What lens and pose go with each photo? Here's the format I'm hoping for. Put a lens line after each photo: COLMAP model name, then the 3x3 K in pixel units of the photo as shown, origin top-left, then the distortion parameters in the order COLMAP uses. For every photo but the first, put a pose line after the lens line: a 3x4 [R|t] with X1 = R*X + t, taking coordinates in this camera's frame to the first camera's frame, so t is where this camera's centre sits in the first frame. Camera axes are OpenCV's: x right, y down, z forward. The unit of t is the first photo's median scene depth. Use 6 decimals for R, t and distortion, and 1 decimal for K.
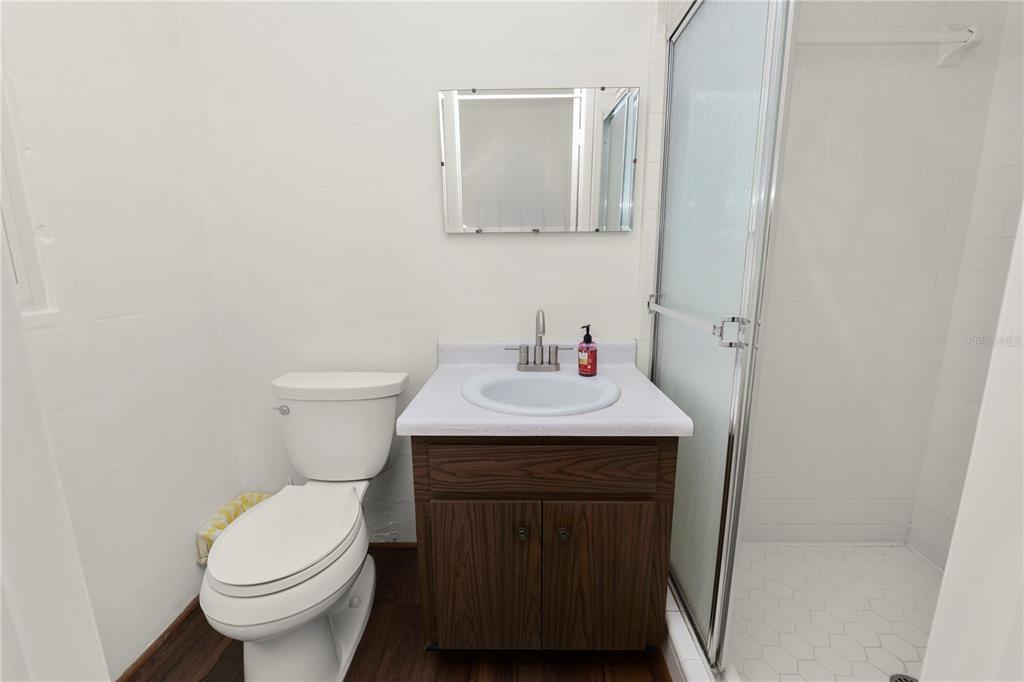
lens RADIAL K [[418.1, 0, 512.9], [0, 418.1, 337.7], [0, 0, 1]] dist [-0.011058, 0.000108]
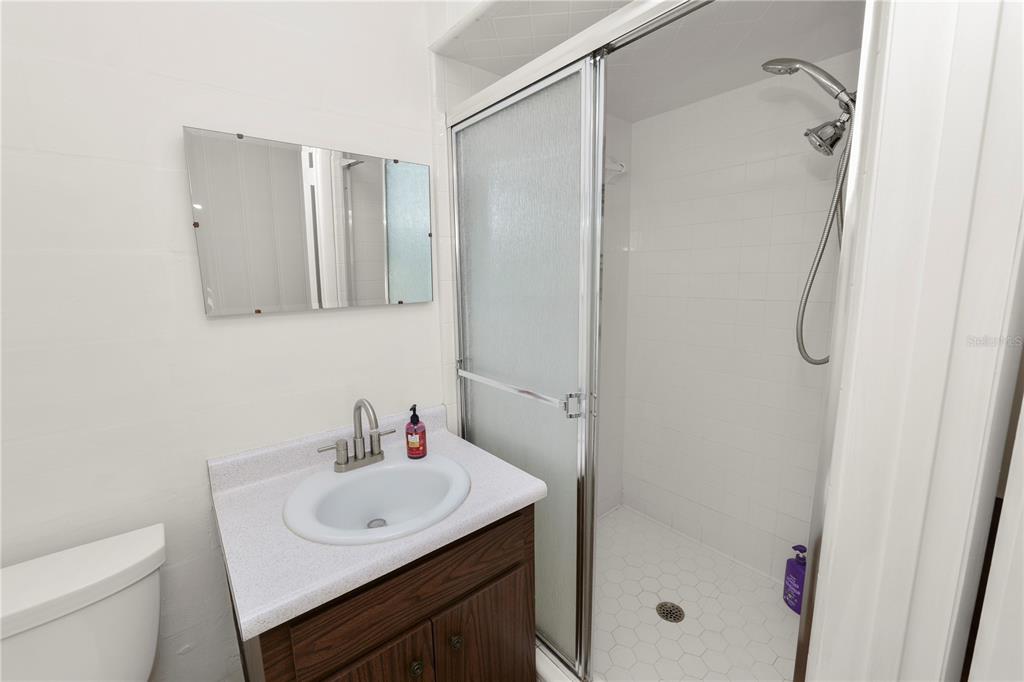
lens RADIAL K [[418.1, 0, 512.9], [0, 418.1, 337.7], [0, 0, 1]] dist [-0.011058, 0.000108]
pose [[0.756410, -0.104061, 0.645767, -0.253192], [0.130580, 0.991414, 0.006807, -0.162776], [-0.640932, 0.079175, 0.763504, 0.113238]]
